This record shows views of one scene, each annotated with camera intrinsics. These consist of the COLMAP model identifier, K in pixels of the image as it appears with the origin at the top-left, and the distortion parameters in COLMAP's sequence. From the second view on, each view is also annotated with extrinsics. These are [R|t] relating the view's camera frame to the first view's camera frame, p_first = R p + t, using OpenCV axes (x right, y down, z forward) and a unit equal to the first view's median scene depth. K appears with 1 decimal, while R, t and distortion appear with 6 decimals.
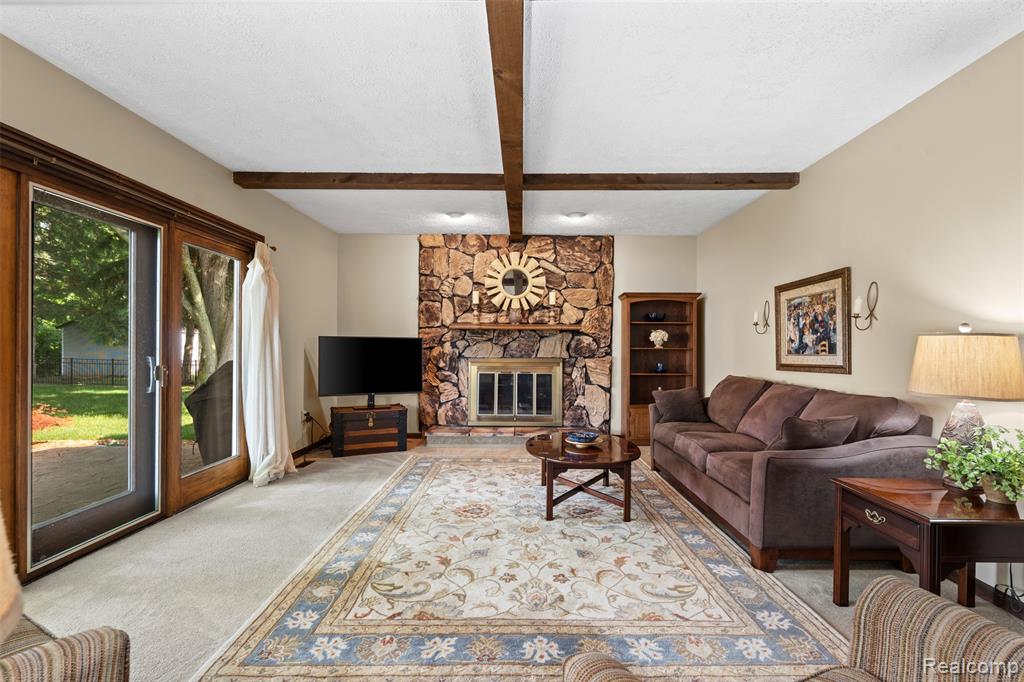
lens RADIAL K [[449.2, 0, 524.5], [0, 449.2, 342.4], [0, 0, 1]] dist [0.000810, 0.000290]
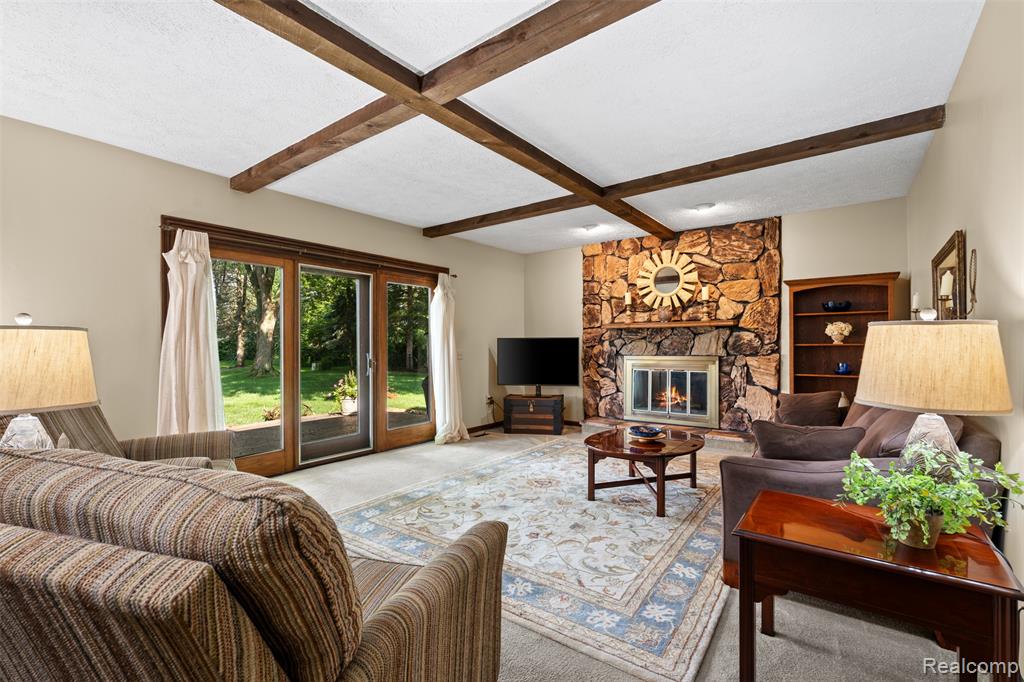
lens RADIAL K [[449.2, 0, 524.5], [0, 449.2, 342.4], [0, 0, 1]] dist [0.000810, 0.000290]
pose [[0.810228, -0.014228, -0.585941, 0.307670], [0.017124, 0.999853, -0.000599, -0.000028], [0.585864, -0.009548, 0.810353, -0.000009]]
